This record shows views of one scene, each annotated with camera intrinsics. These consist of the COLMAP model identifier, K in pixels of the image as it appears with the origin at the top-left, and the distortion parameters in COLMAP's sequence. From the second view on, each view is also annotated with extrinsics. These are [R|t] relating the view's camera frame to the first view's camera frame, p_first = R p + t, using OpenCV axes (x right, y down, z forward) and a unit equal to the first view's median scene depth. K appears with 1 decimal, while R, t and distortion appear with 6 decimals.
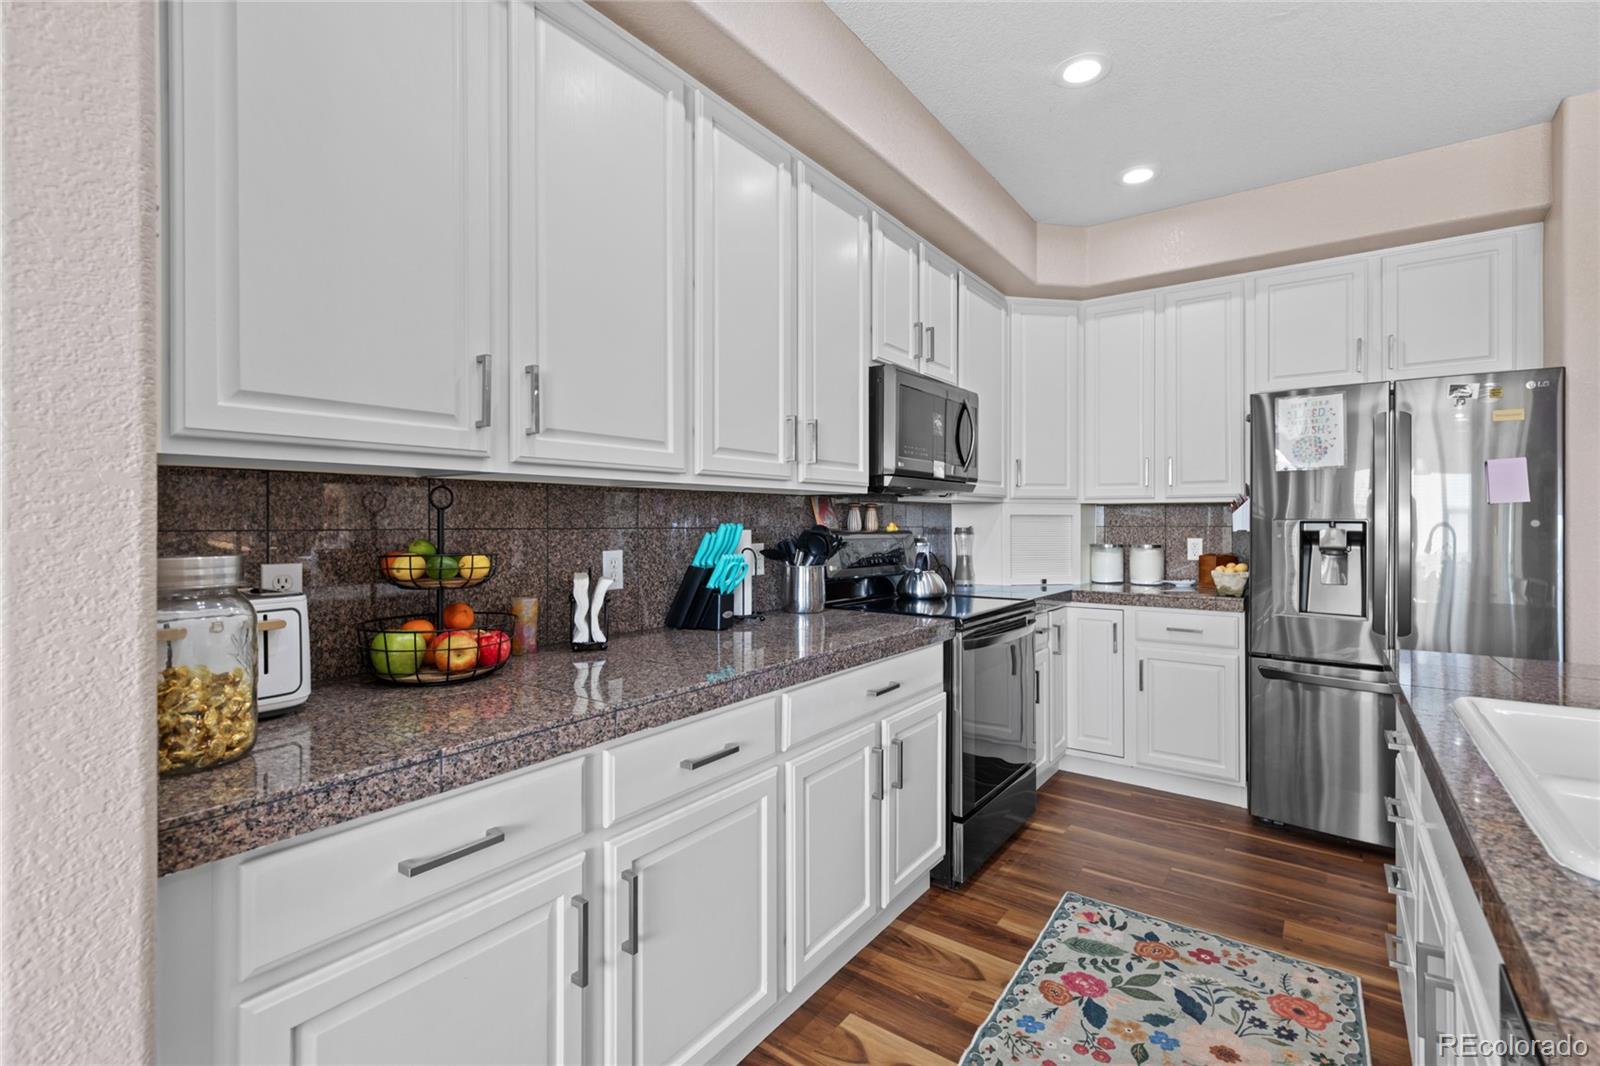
lens RADIAL K [[722.5, 0, 806.8], [0, 722.5, 520.2], [0, 0, 1]] dist [0.000180, 0.000749]
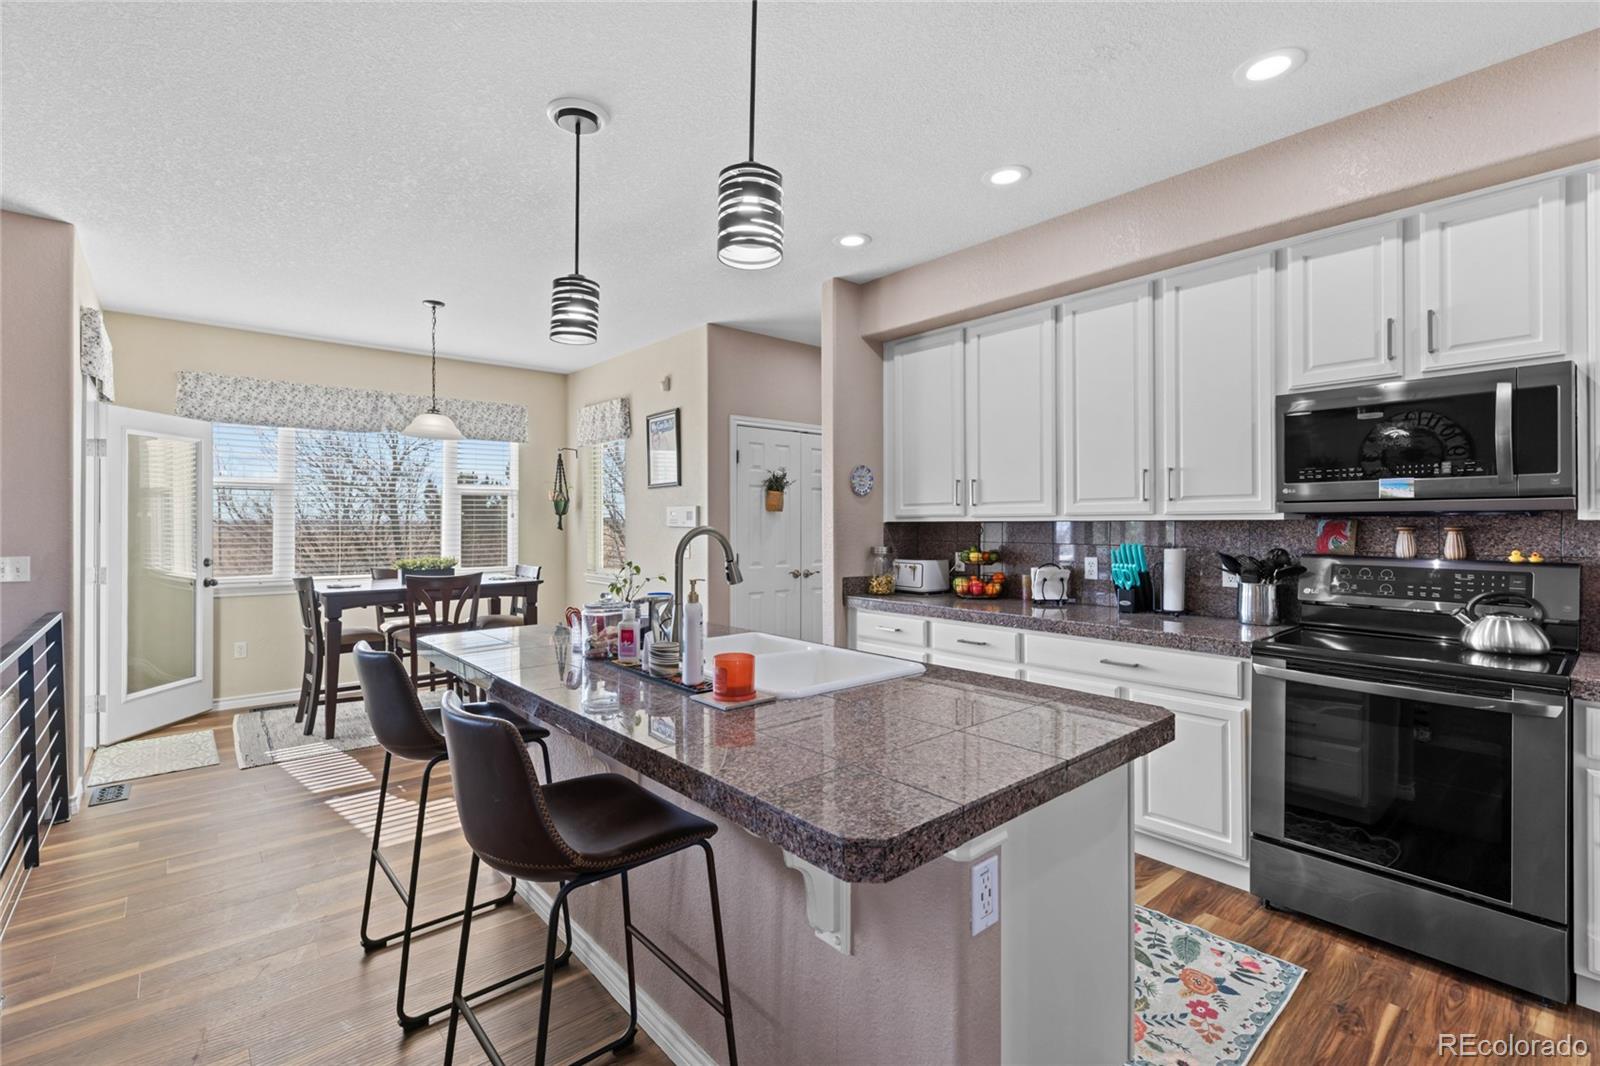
lens RADIAL K [[722.5, 0, 800.1], [0, 722.5, 525.8], [0, 0, 1]] dist [0.000180, 0.000749]
pose [[-0.222224, 0.005645, -0.974979, 1.546556], [0.000459, 0.999984, 0.005685, -0.042571], [0.974995, 0.000816, -0.222223, 0.669182]]
